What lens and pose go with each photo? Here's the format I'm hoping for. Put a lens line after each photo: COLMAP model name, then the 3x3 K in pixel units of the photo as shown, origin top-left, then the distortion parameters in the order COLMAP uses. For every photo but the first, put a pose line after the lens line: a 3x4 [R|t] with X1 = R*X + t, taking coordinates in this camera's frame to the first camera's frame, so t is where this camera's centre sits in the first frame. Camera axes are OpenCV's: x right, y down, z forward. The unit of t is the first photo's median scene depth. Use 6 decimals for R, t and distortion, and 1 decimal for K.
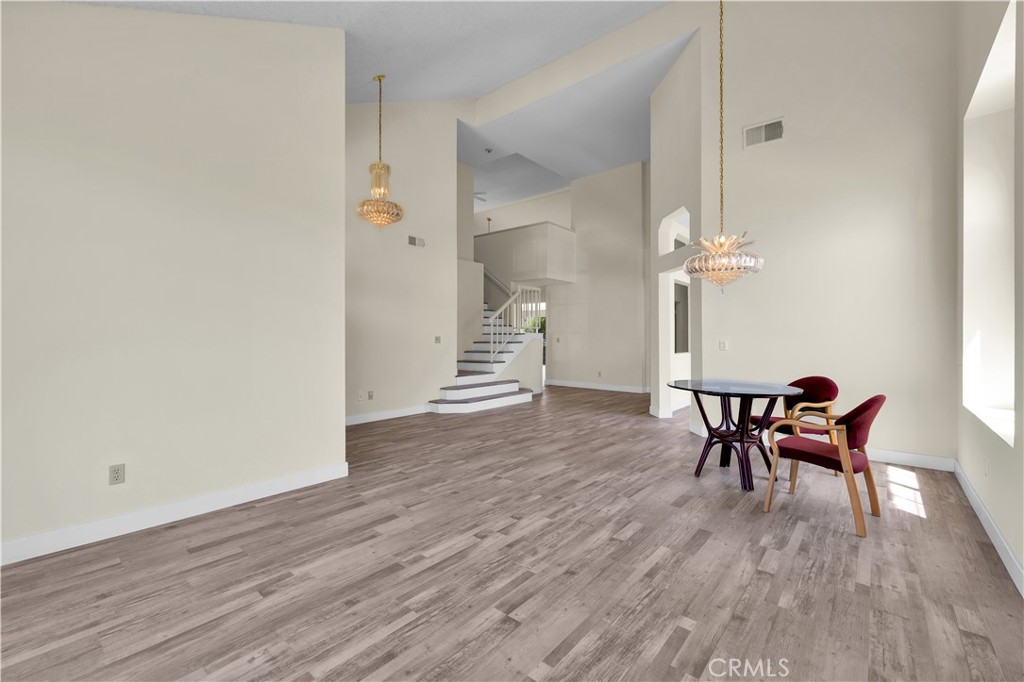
lens RADIAL K [[424.0, 0, 514.0], [0, 424.0, 337.5], [0, 0, 1]] dist [0.000136, 0.000234]
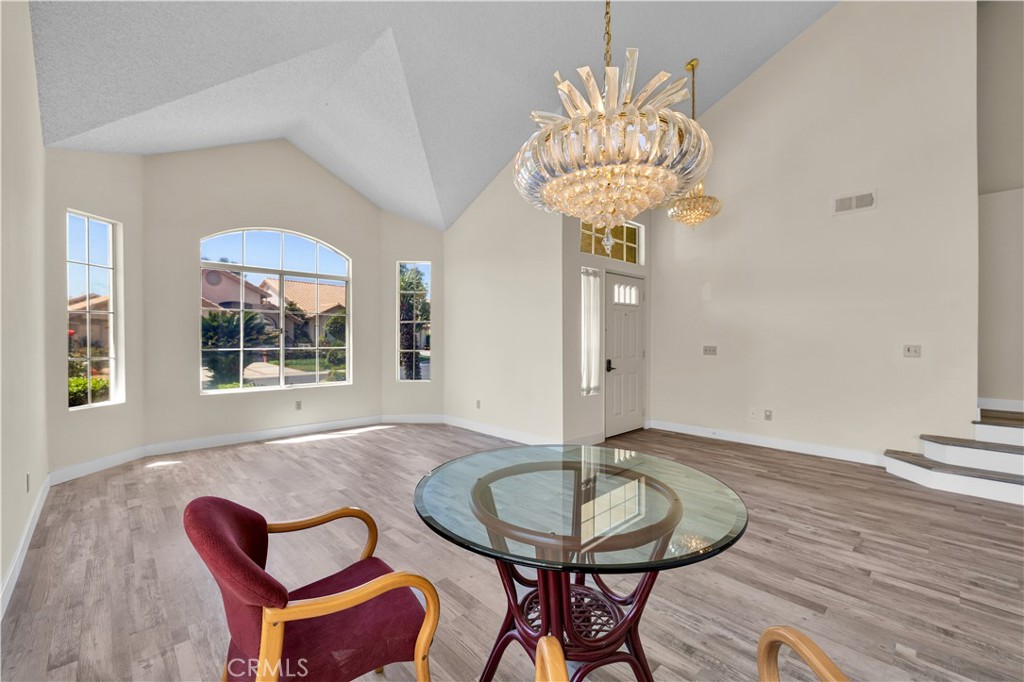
lens RADIAL K [[424.0, 0, 512.9], [0, 424.0, 341.1], [0, 0, 1]] dist [0.000136, 0.000234]
pose [[-0.093846, 0.004600, -0.995576, 1.613039], [-0.004111, 0.999979, 0.005008, -0.032585], [0.995578, 0.004563, -0.093825, 1.745329]]
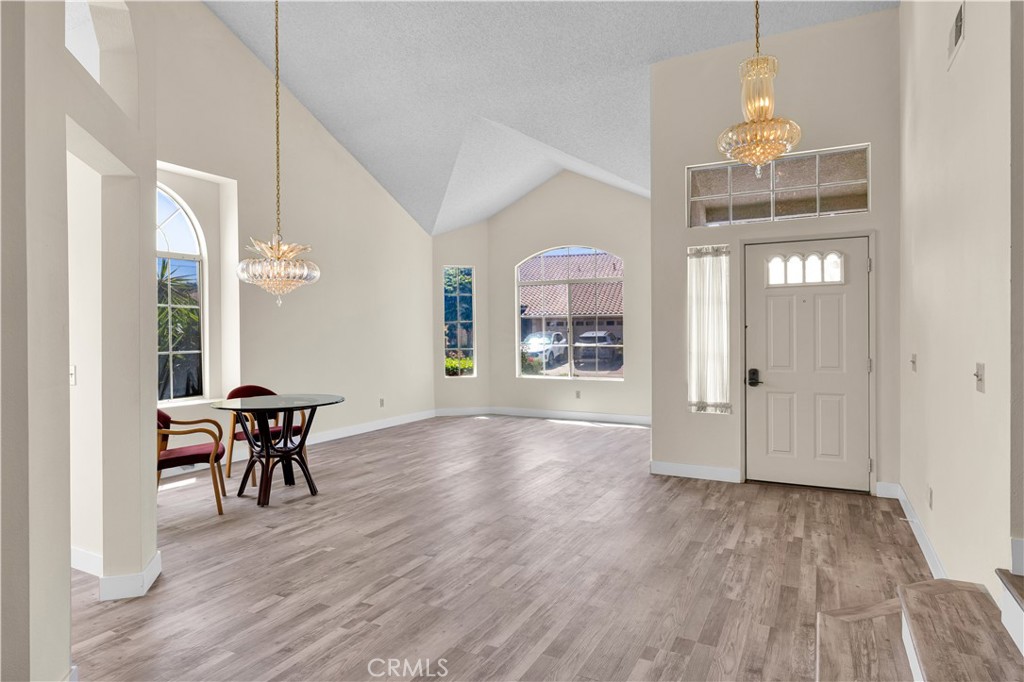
lens RADIAL K [[607.6, 0, 509.4], [0, 607.6, 340.4], [0, 0, 1]] dist [0.007251, 0.000109]
pose [[-0.973873, 0.010891, -0.226832, 0.371105], [0.007598, 0.999853, 0.015383, -0.086622], [0.226966, 0.013258, -0.973812, 4.905959]]
